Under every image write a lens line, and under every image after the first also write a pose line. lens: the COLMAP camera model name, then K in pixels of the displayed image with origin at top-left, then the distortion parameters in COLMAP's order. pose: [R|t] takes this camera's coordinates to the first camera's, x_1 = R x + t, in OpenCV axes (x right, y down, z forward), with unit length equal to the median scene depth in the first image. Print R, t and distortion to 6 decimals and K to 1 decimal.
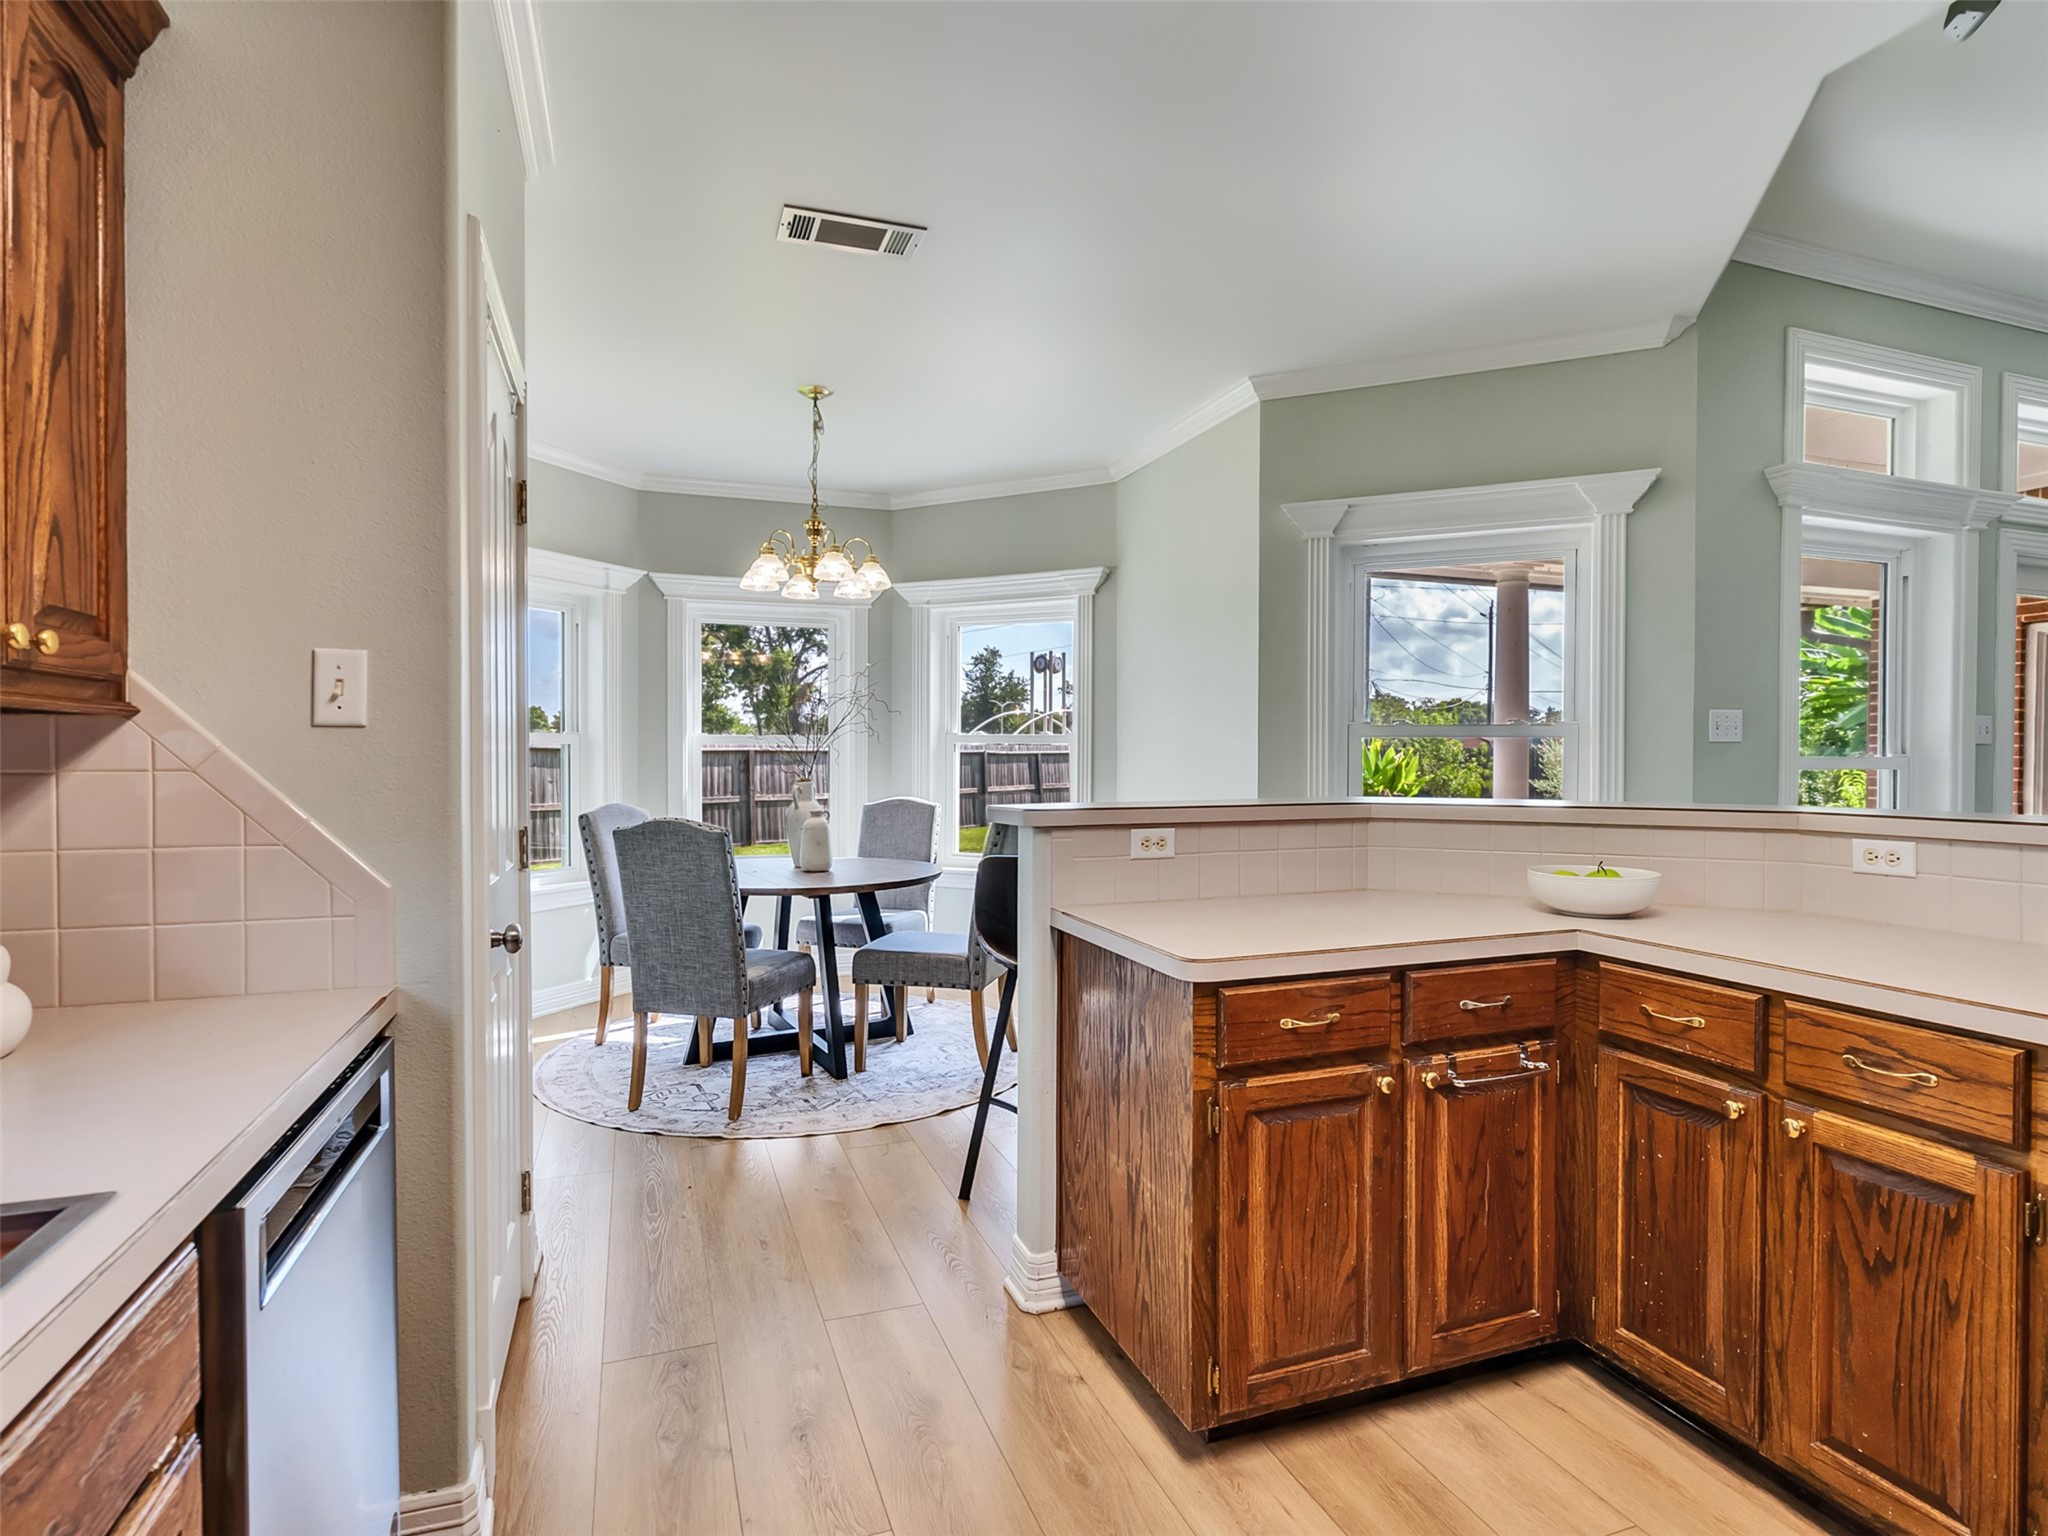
lens RADIAL K [[1046.2, 0, 1011.9], [0, 1046.2, 766.6], [0, 0, 1]] dist [-0.013151, 0.009501]
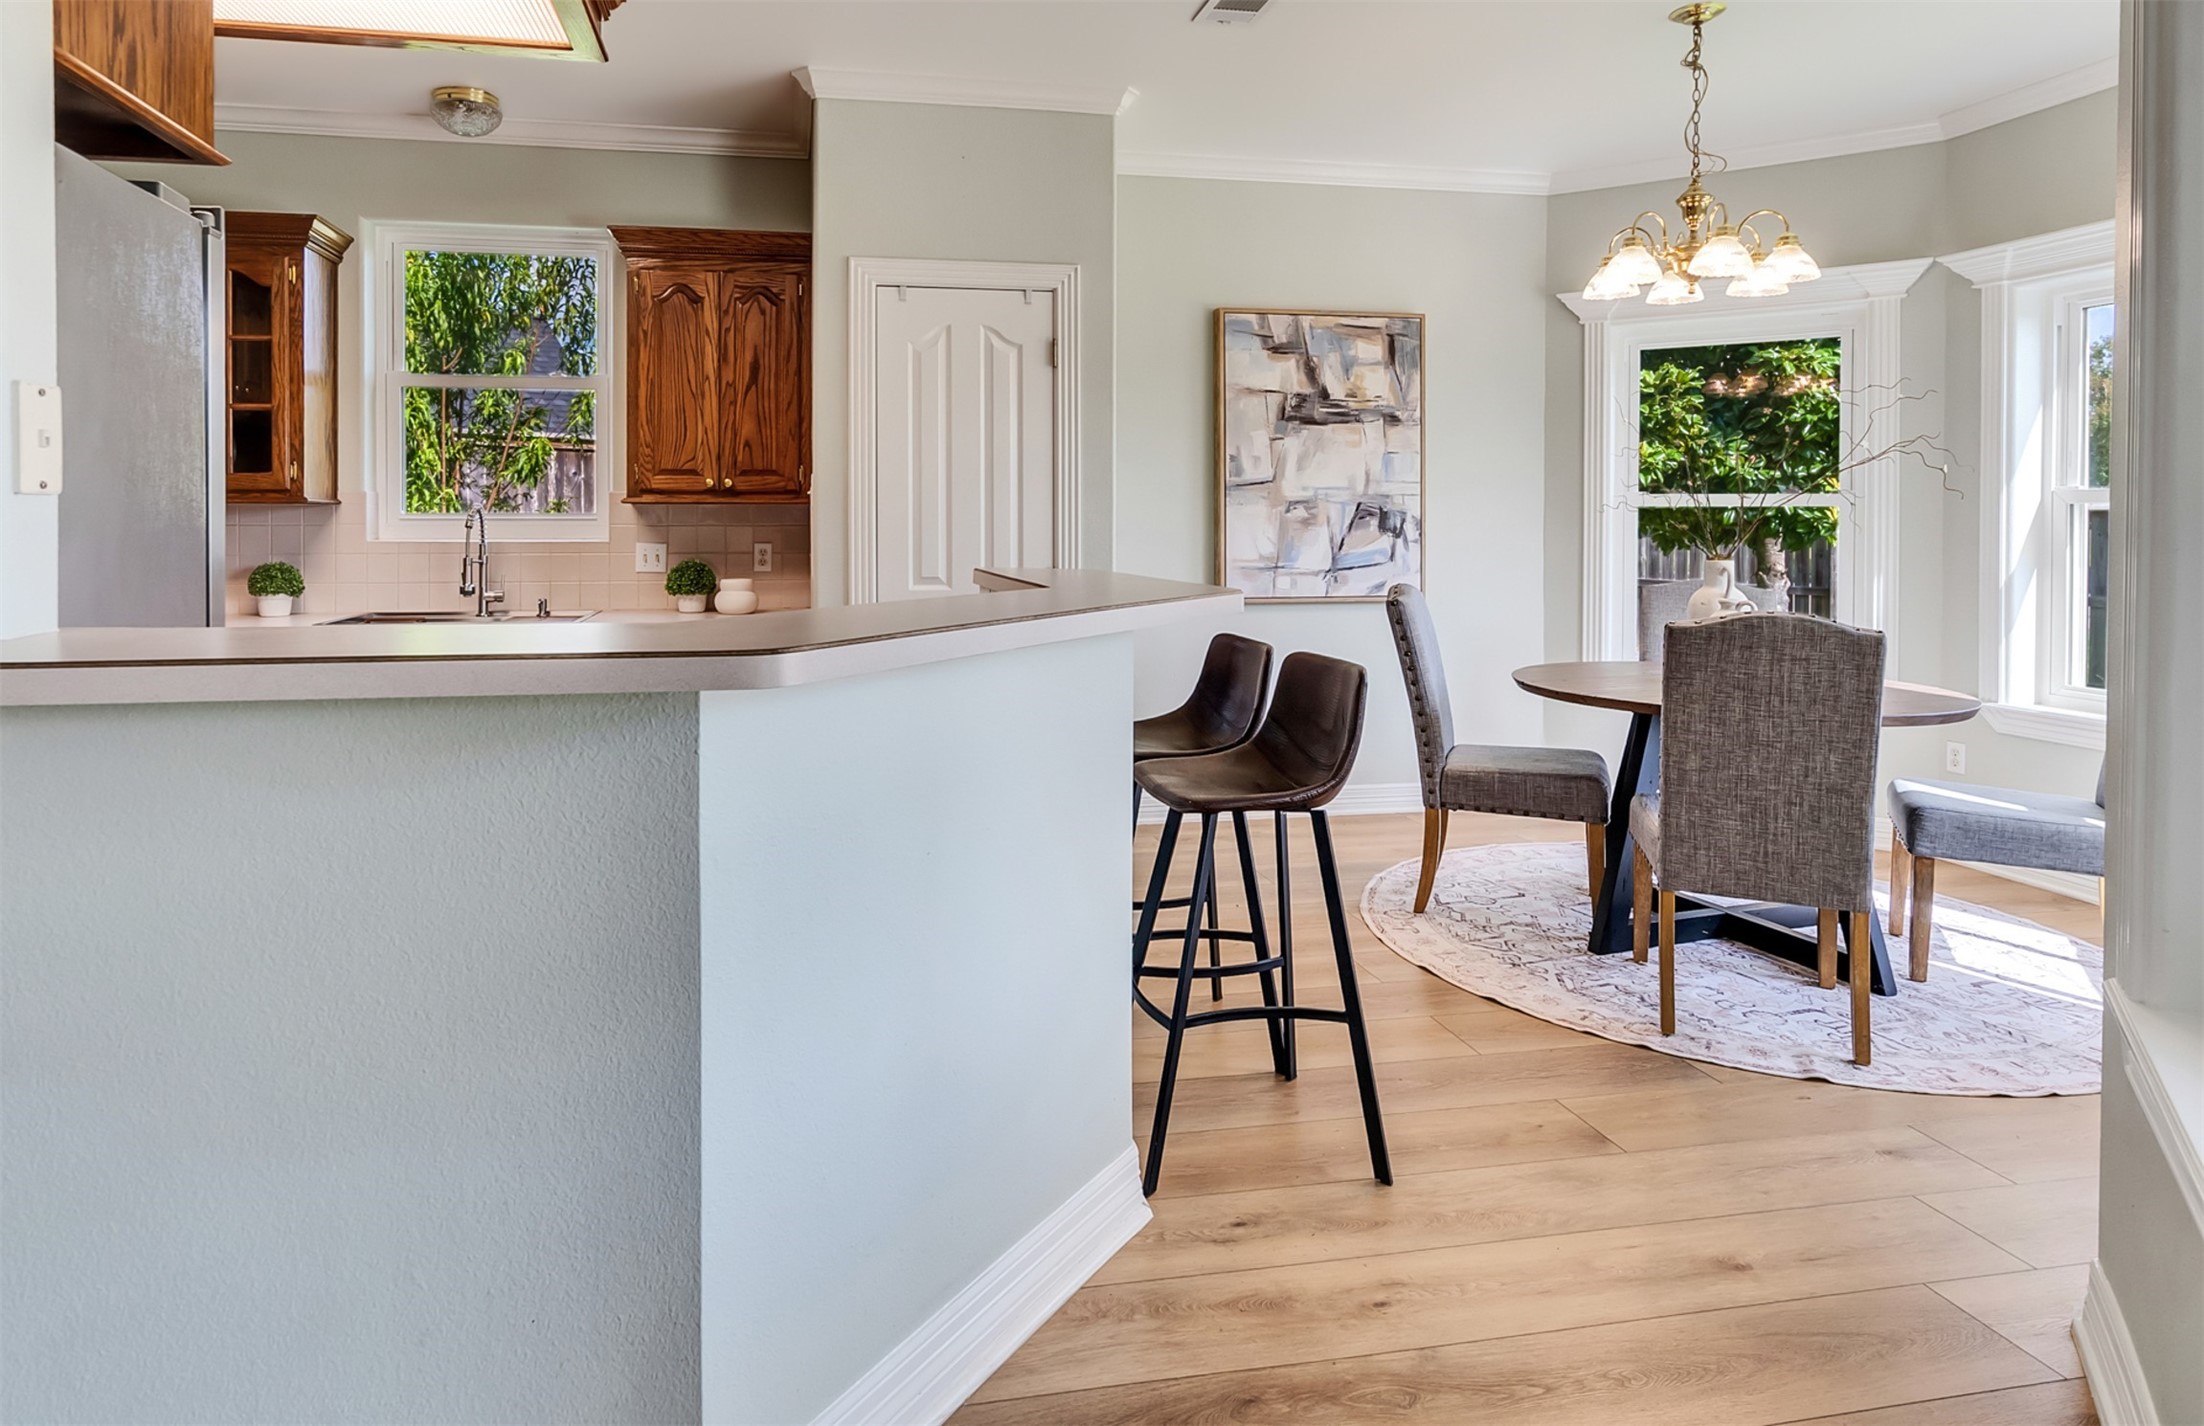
lens RADIAL K [[1197.0, 0, 1011.4], [0, 1197.0, 519.3], [0, 0, 1]] dist [-0.004912, -0.000534]
pose [[-0.162594, 0.005203, -0.986679, 0.532824], [-0.012929, 0.999889, 0.007403, -0.010292], [0.986608, 0.013960, -0.162509, 0.519064]]
